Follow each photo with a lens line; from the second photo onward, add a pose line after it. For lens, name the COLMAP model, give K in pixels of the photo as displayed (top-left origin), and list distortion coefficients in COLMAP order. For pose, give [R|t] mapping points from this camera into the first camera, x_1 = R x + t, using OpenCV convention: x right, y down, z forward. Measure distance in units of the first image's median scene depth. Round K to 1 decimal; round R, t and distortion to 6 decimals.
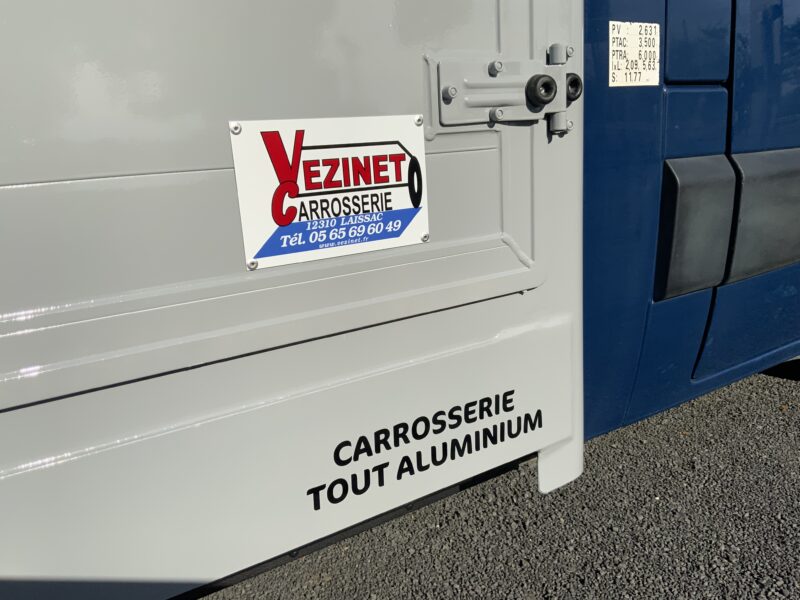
lens RADIAL K [[669.4, 0, 400.4], [0, 669.4, 293.1], [0, 0, 1]] dist [0.081494, -0.125550]
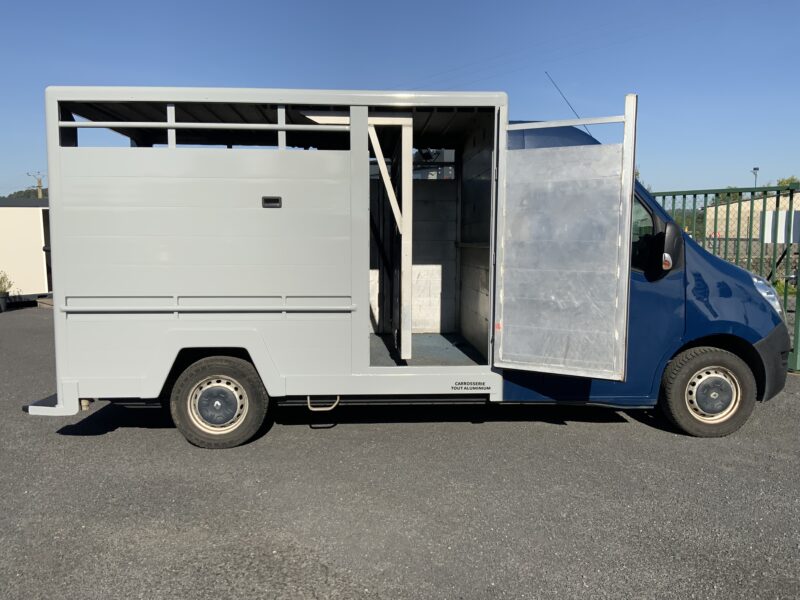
lens RADIAL K [[669.4, 0, 400.4], [0, 669.4, 293.1], [0, 0, 1]] dist [0.081494, -0.125550]
pose [[0.855412, 0.107695, -0.506628, 2.681914], [-0.165992, 0.983554, -0.071192, -0.114298], [0.490629, 0.144995, 0.859221, -5.194046]]
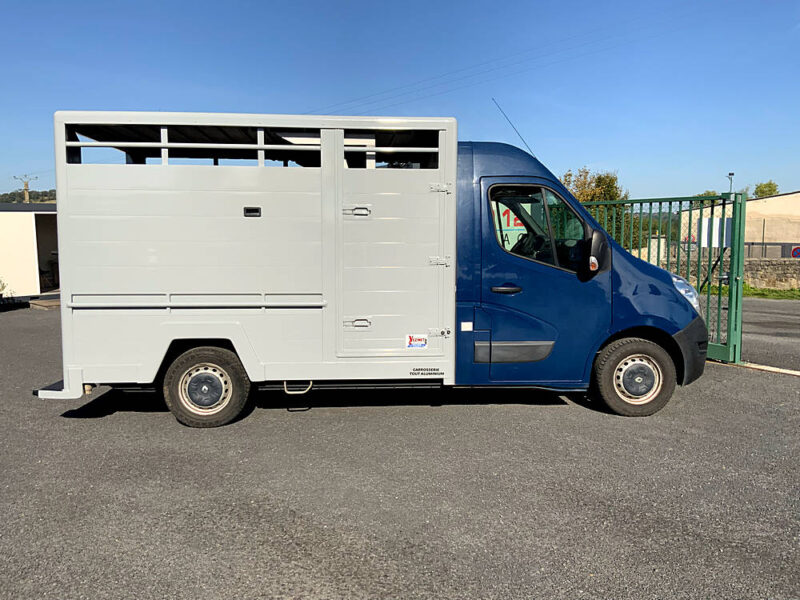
lens RADIAL K [[669.4, 0, 400.4], [0, 669.4, 293.1], [0, 0, 1]] dist [0.081494, -0.125550]
pose [[0.864320, 0.104559, -0.491953, 3.399748], [-0.163412, 0.983463, -0.078078, -0.035882], [0.475654, 0.147876, 0.867113, -5.890347]]
